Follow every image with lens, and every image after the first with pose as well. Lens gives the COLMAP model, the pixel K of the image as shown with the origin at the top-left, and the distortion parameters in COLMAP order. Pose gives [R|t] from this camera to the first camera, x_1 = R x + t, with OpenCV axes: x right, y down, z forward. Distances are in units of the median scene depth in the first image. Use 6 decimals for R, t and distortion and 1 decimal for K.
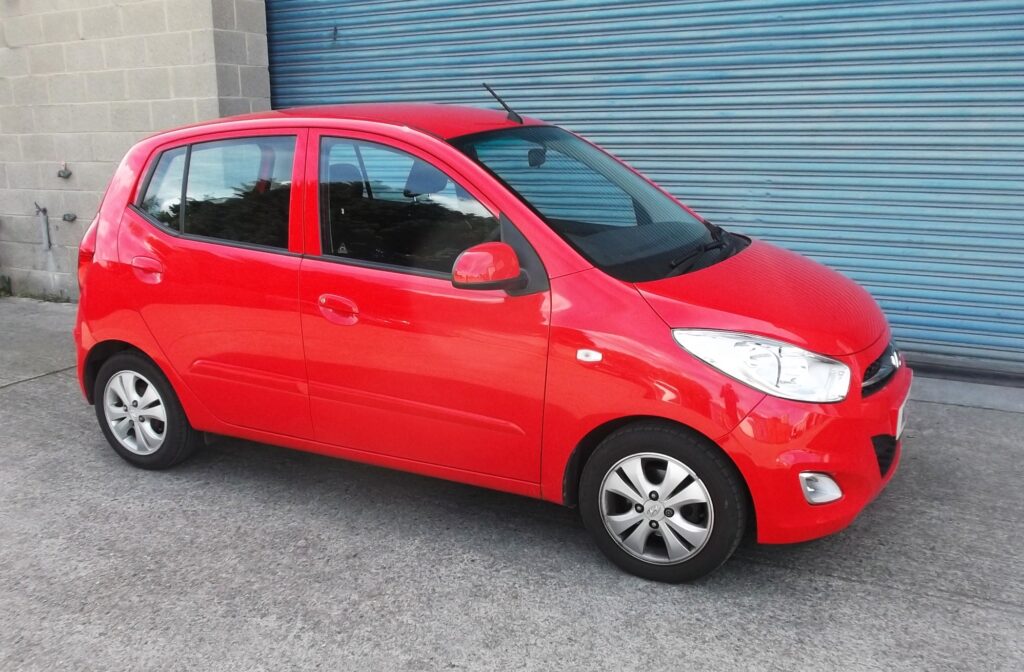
lens RADIAL K [[939.0, 0, 483.1], [0, 939.0, 358.5], [0, 0, 1]] dist [-0.039542, 0.000000]
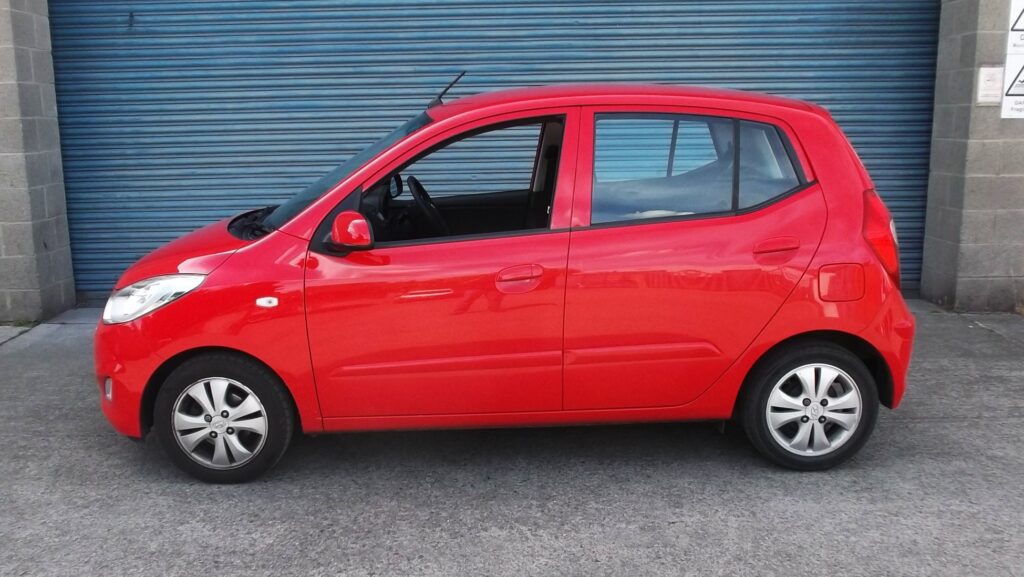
lens RADIAL K [[956.7, 0, 480.8], [0, 956.7, 289.0], [0, 0, 1]] dist [-0.039454, 0.000000]
pose [[0.880312, -0.087590, 0.466239, -0.628577], [0.118260, 0.992298, -0.036870, 0.022839], [-0.459418, 0.087595, 0.883890, -0.039688]]
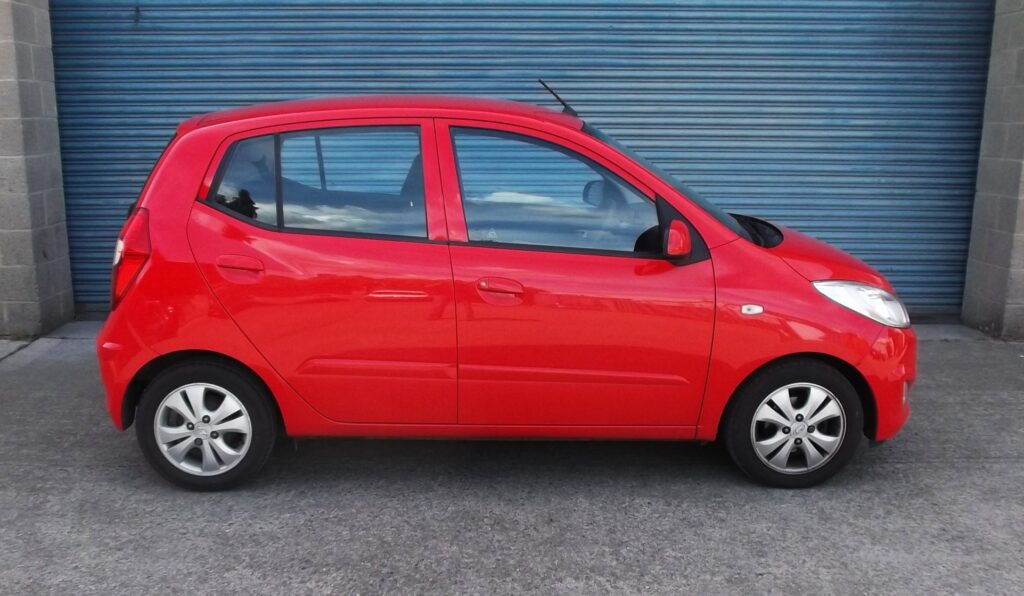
lens RADIAL K [[972.0, 0, 469.1], [0, 972.0, 319.8], [0, 0, 1]] dist [-0.038670, 0.000000]
pose [[0.874351, -0.086051, 0.477604, -0.681866], [0.103686, 0.994553, -0.010629, -0.012175], [-0.474087, 0.058815, 0.878511, 0.062798]]
